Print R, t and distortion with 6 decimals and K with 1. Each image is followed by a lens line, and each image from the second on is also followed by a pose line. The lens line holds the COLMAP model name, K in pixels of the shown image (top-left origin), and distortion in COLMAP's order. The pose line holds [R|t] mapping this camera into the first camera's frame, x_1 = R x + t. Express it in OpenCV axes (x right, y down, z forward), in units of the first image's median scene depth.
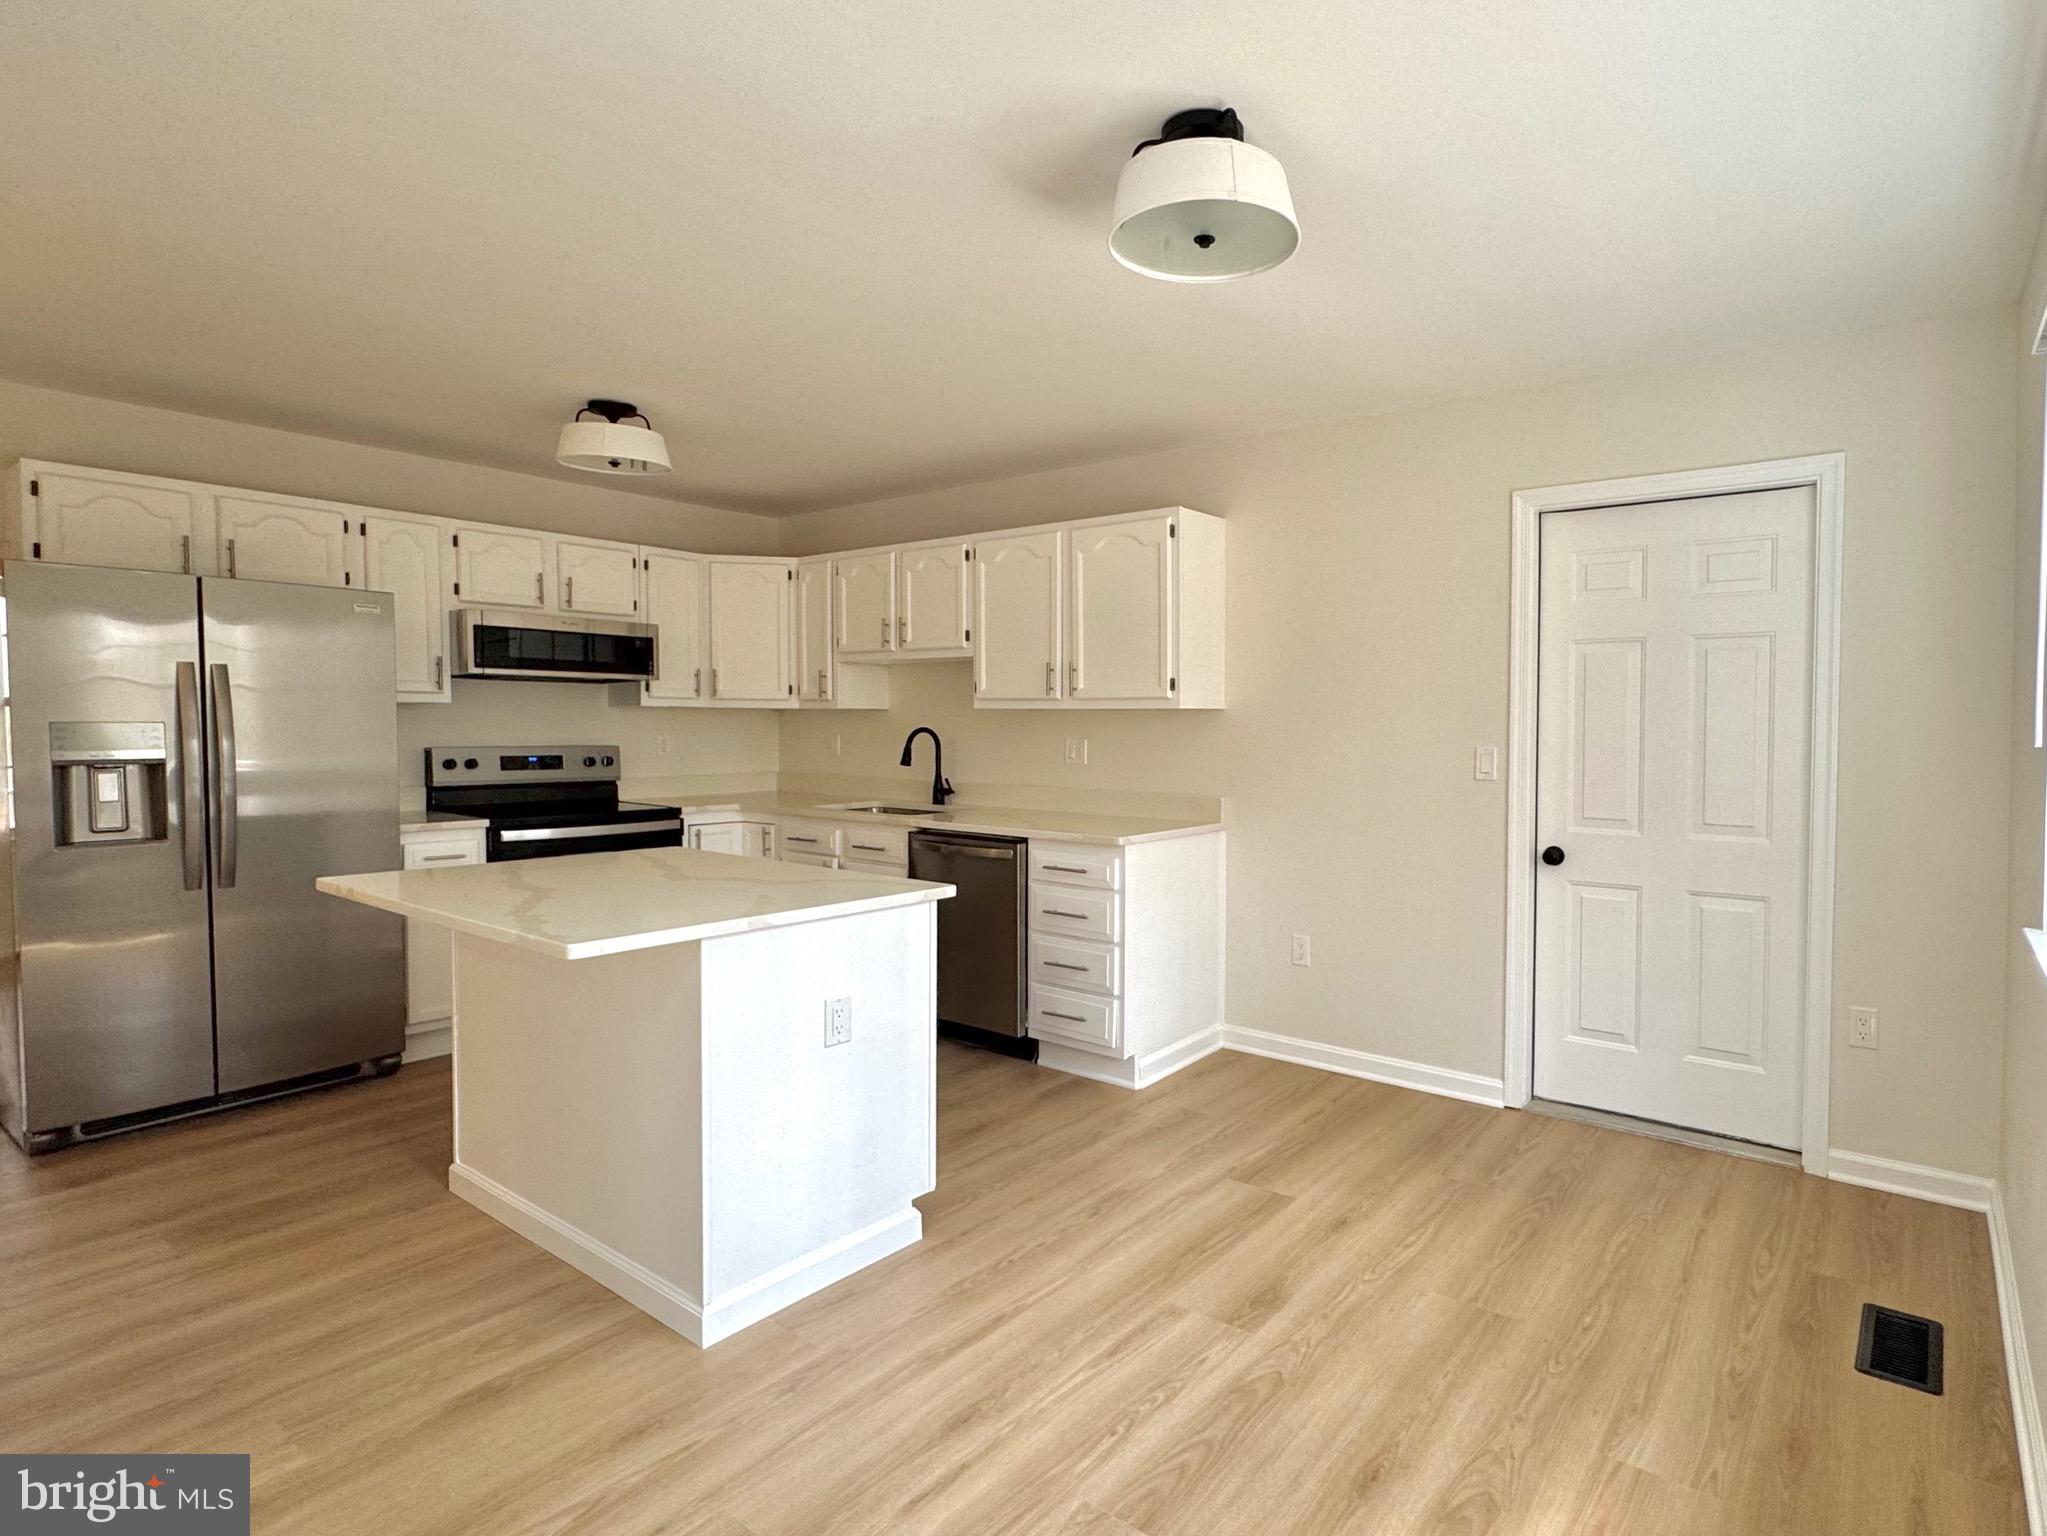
lens RADIAL K [[870.1, 0, 1173.1], [0, 870.1, 752.1], [0, 0, 1]] dist [-0.002567, -0.000173]
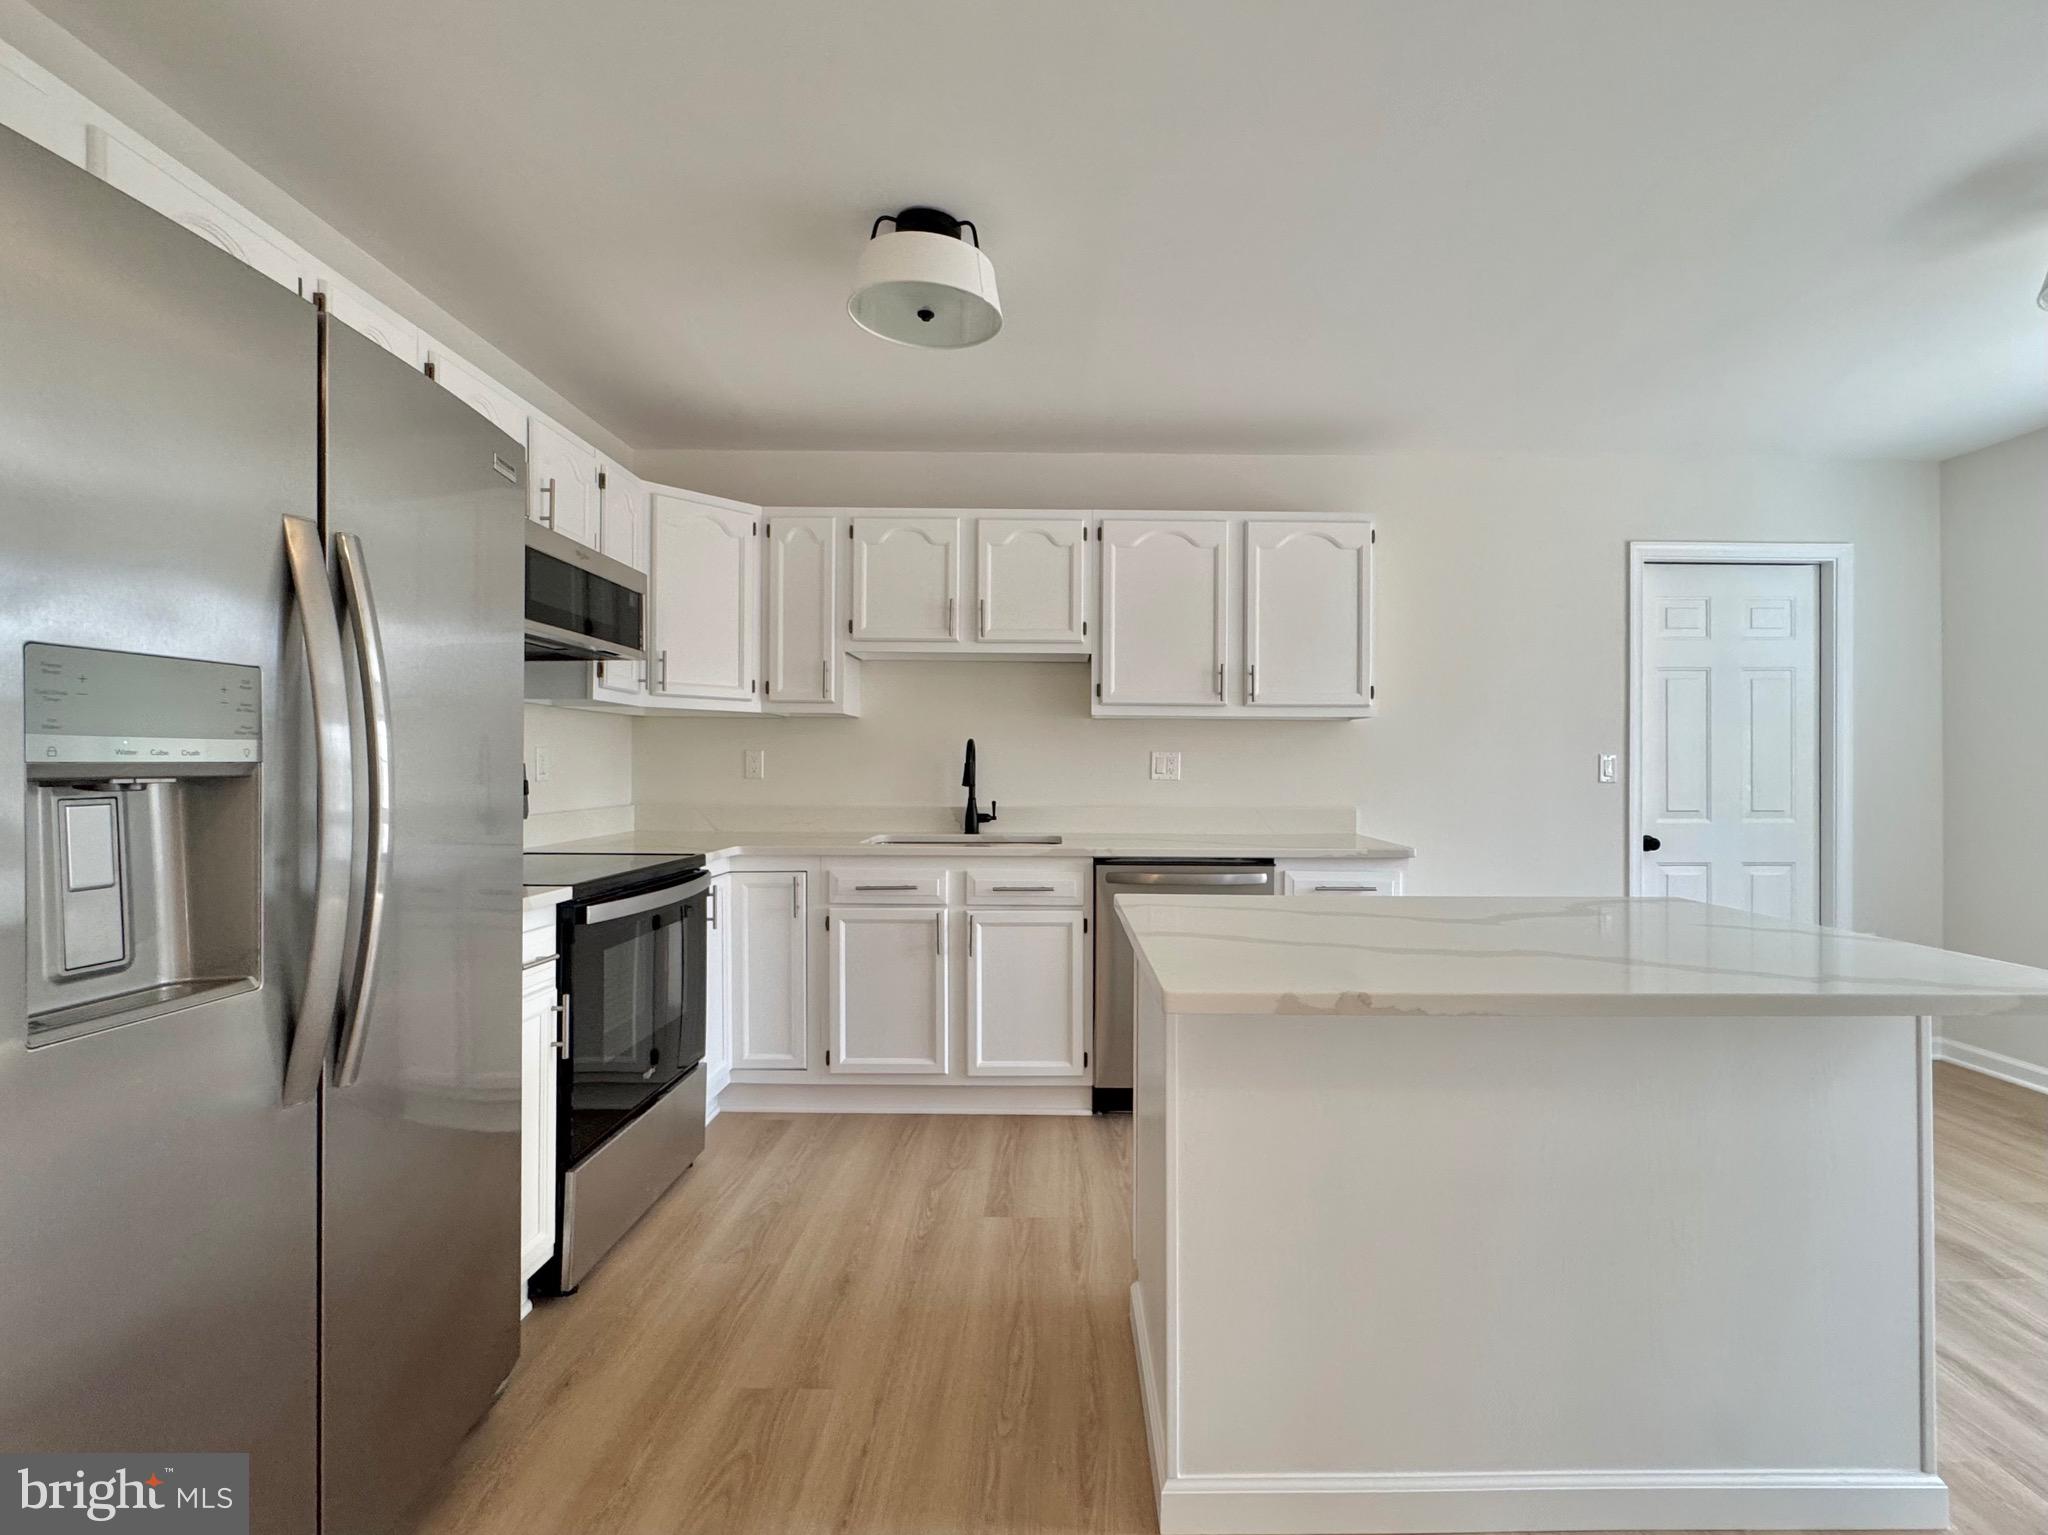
lens RADIAL K [[832.1, 0, 1119.8], [0, 832.1, 762.5], [0, 0, 1]] dist [0.001673, 0.000075]
pose [[0.858419, -0.005279, 0.512922, -0.624174], [0.018773, 0.999600, -0.021131, 0.013624], [-0.512605, 0.027769, 0.858175, 0.295600]]
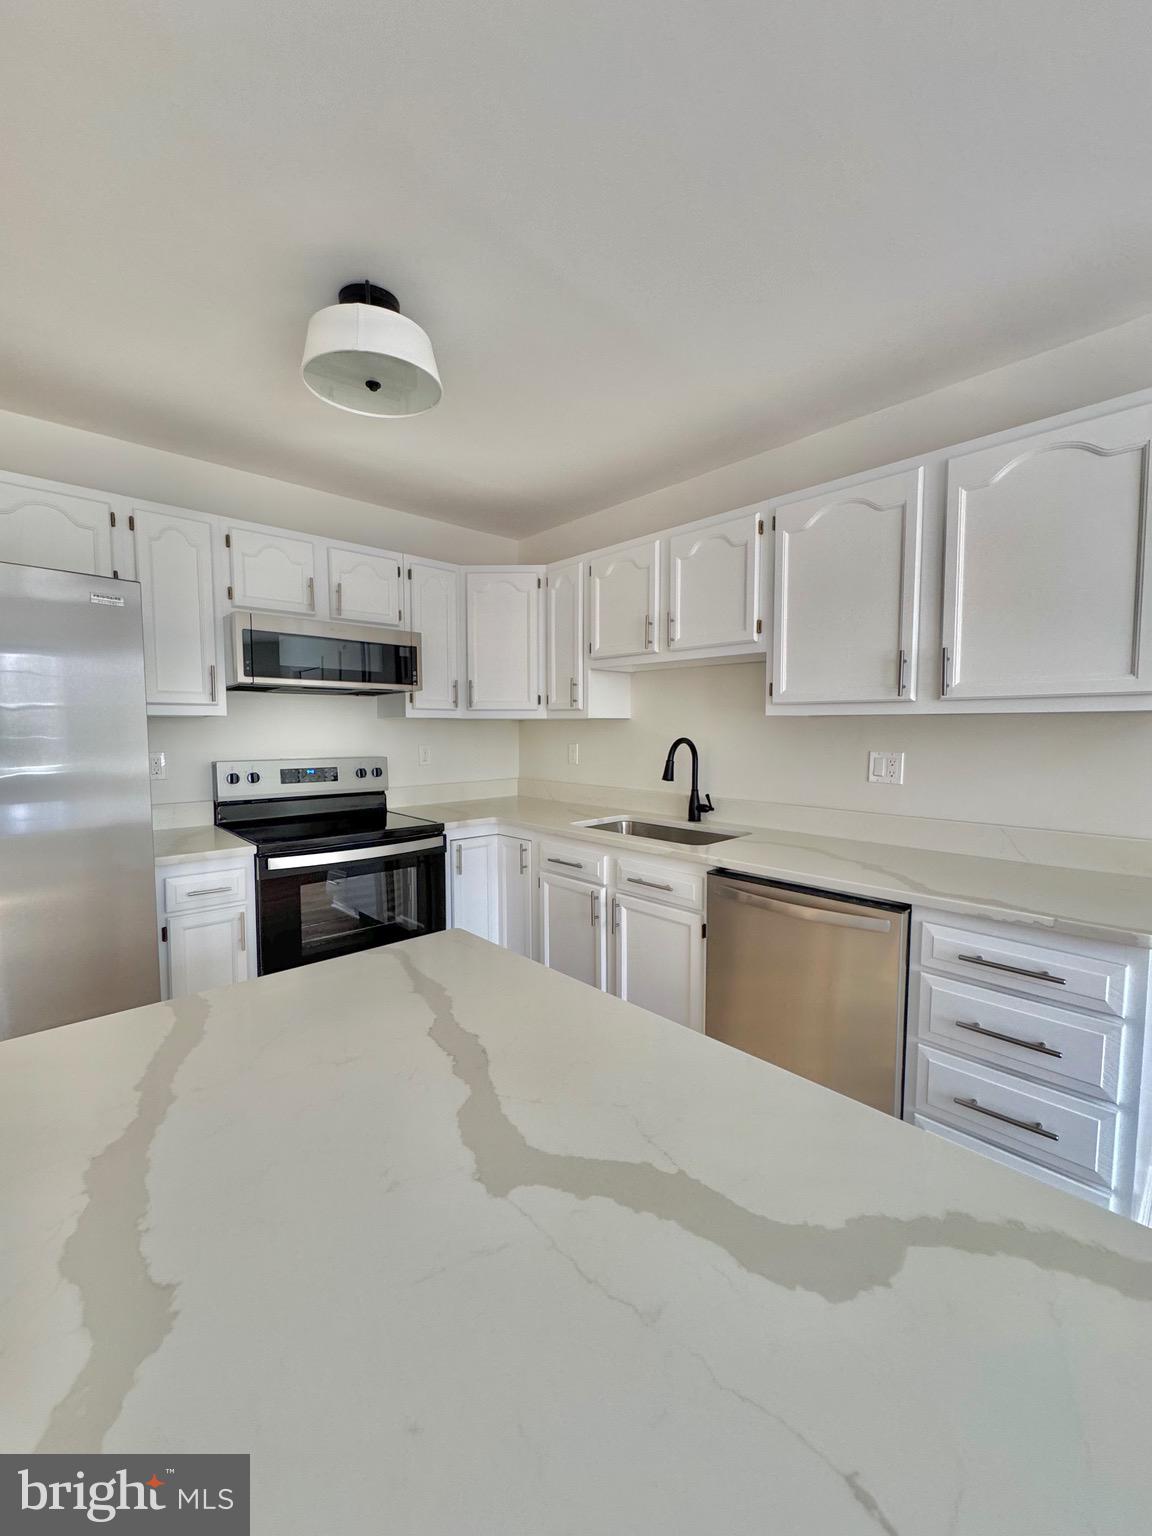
lens RADIAL K [[606.7, 0, 576.0], [0, 606.7, 768.0], [0, 0, 1]] dist [-0.000478, -0.000276]
pose [[0.962881, 0.010853, -0.269710, -0.247933], [-0.002288, 0.999484, 0.032052, -0.018838], [0.269918, -0.030245, 0.962408, 0.400592]]
